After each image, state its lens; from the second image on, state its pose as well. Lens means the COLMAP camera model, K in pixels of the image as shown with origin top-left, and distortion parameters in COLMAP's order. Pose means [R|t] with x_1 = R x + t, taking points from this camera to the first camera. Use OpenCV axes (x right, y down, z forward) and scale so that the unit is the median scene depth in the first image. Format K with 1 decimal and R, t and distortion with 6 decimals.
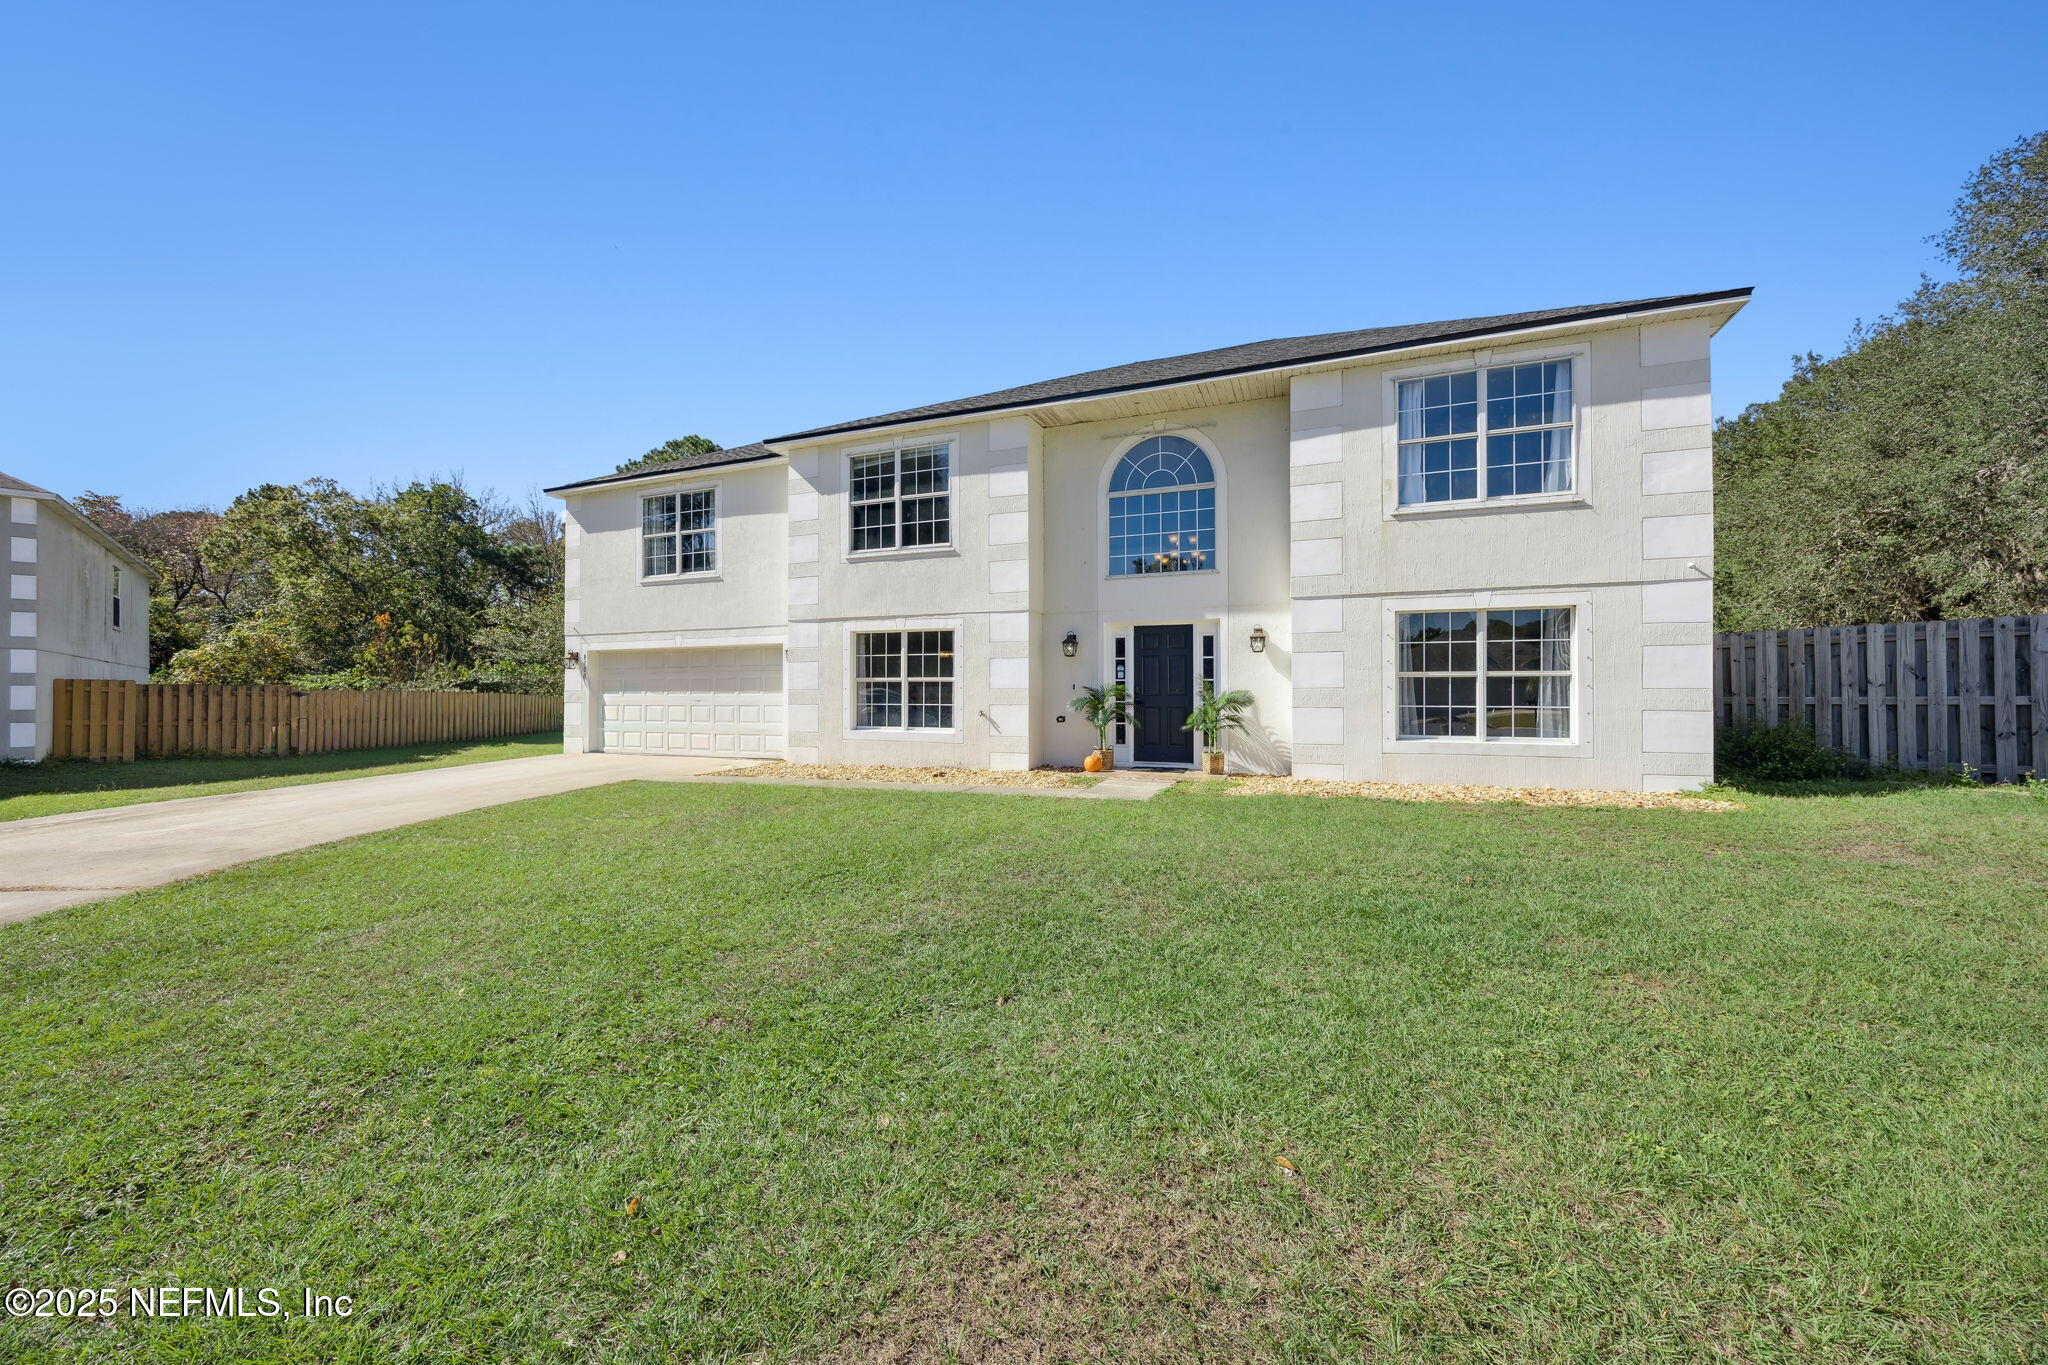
lens RADIAL K [[994.4, 0, 975.3], [0, 994.4, 701.6], [0, 0, 1]] dist [-0.023972, 0.000499]
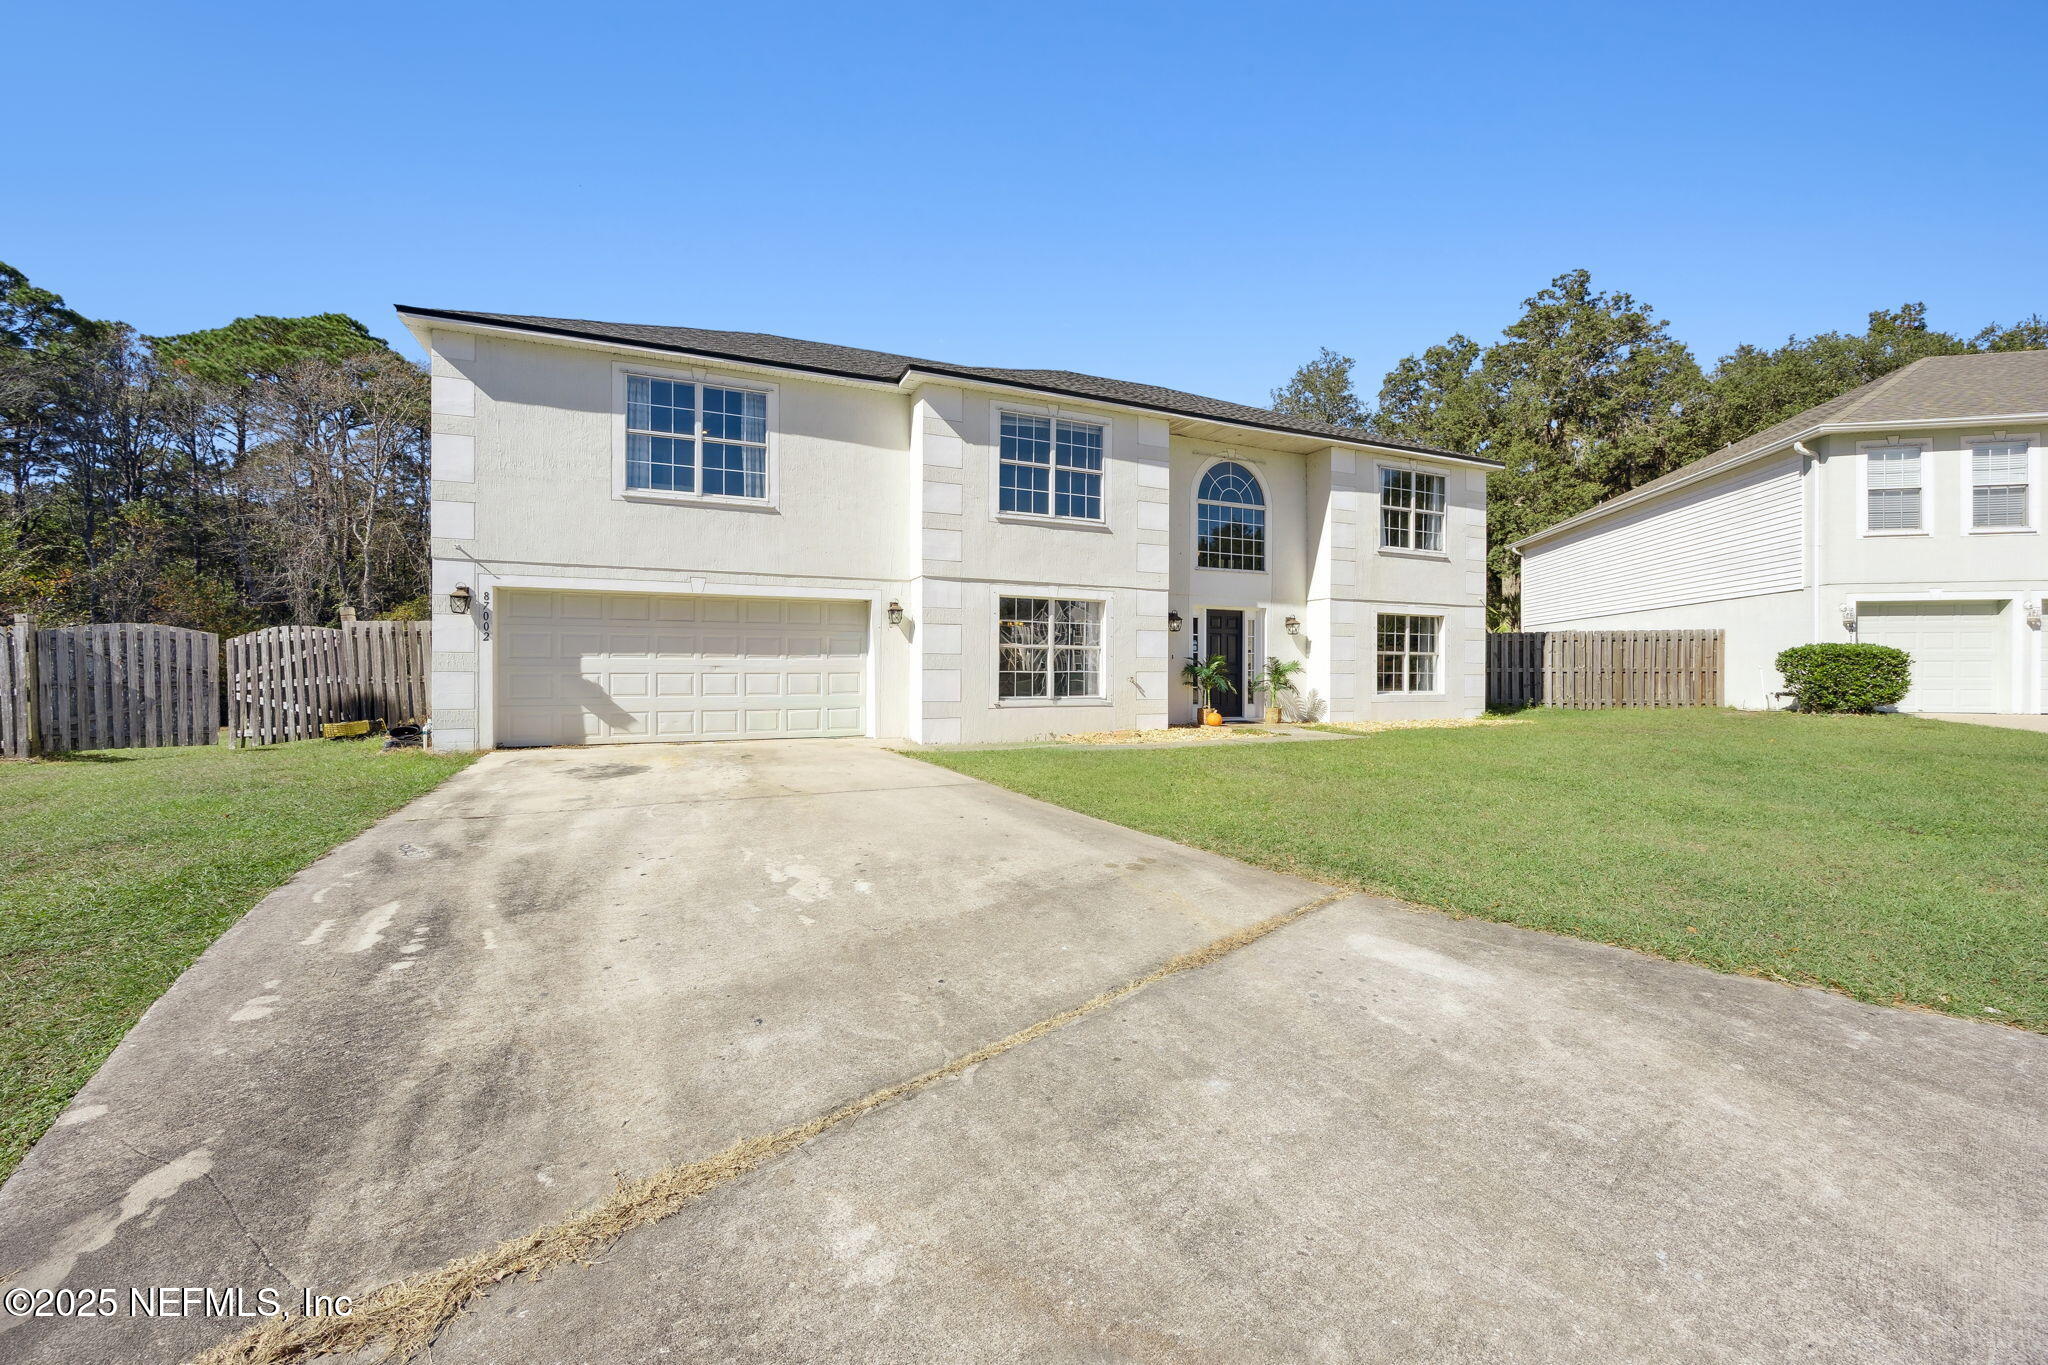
lens RADIAL K [[868.1, 0, 1023.0], [0, 868.1, 687.6], [0, 0, 1]] dist [-0.014159, 0.001101]
pose [[0.592504, -0.017941, 0.805368, -0.805821], [-0.005095, 0.999648, 0.026018, -0.003866], [-0.805552, -0.019519, 0.592204, 0.501216]]
